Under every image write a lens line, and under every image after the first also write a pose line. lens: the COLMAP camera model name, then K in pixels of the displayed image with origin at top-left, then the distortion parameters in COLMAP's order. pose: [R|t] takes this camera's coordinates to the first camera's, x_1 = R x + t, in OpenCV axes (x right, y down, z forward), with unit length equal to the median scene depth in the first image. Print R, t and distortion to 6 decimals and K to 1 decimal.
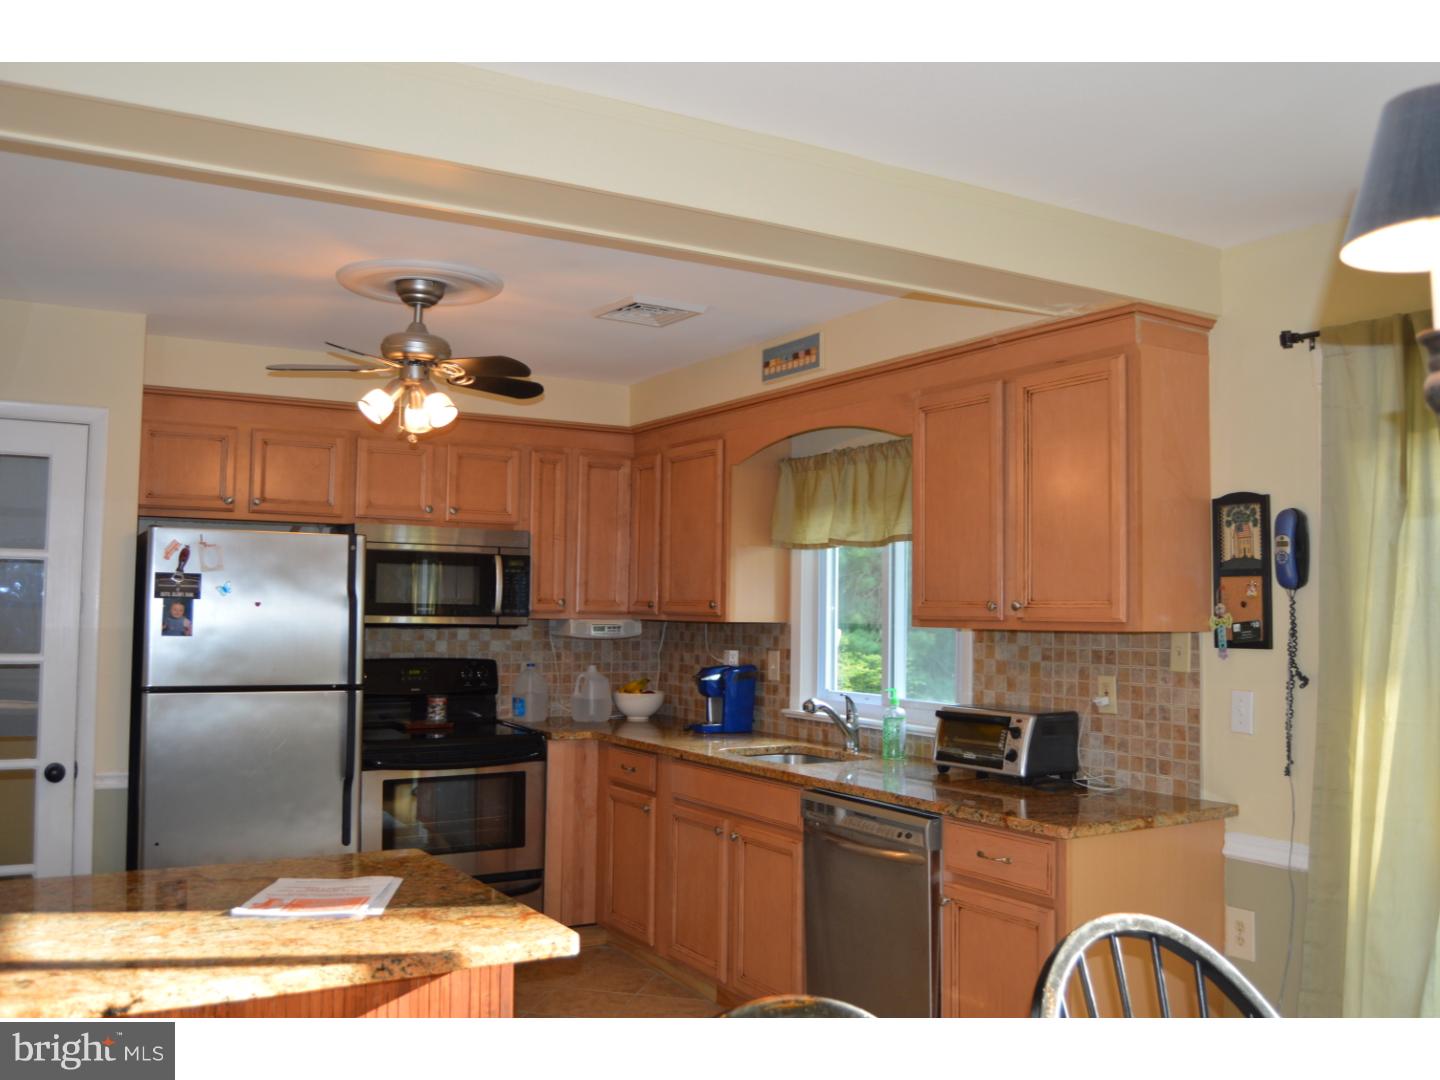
lens RADIAL K [[1259.5, 0, 720.0], [0, 1259.5, 540.0], [0, 0, 1]] dist [-0.075717, -0.000164]
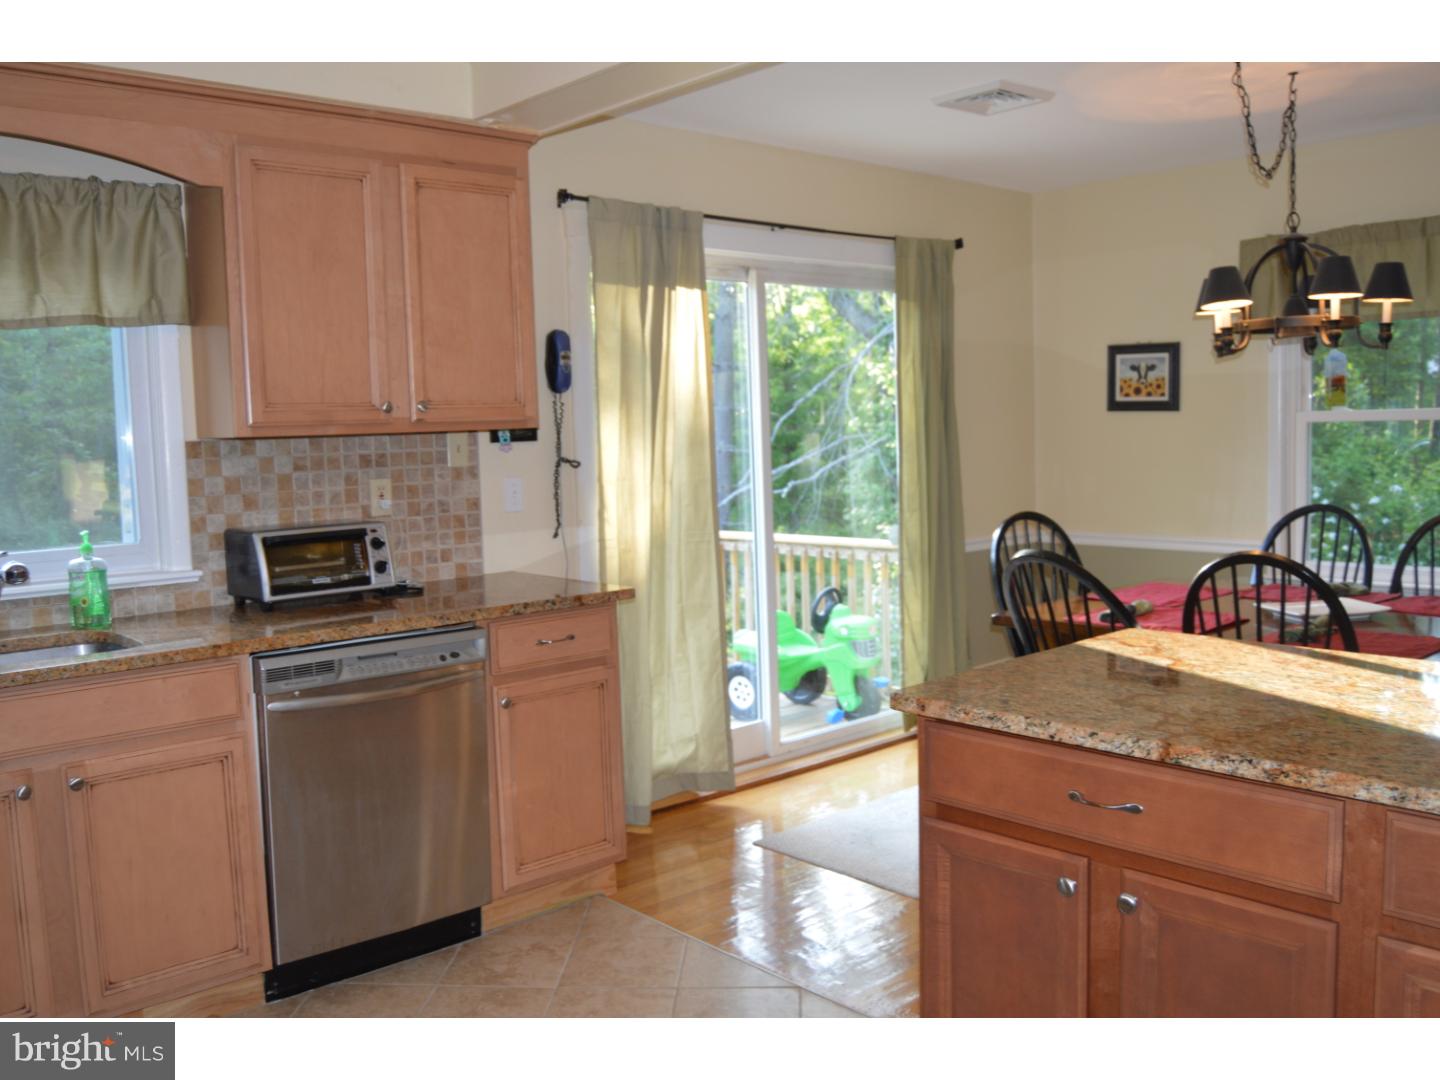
lens RADIAL K [[1259.5, 0, 720.0], [0, 1259.5, 540.0], [0, 0, 1]] dist [-0.075717, -0.000164]
pose [[-0.207766, -0.099710, 0.973083, -0.743333], [-0.034226, 0.994923, 0.094640, 0.053679], [-0.977580, -0.013642, -0.210124, 0.957674]]
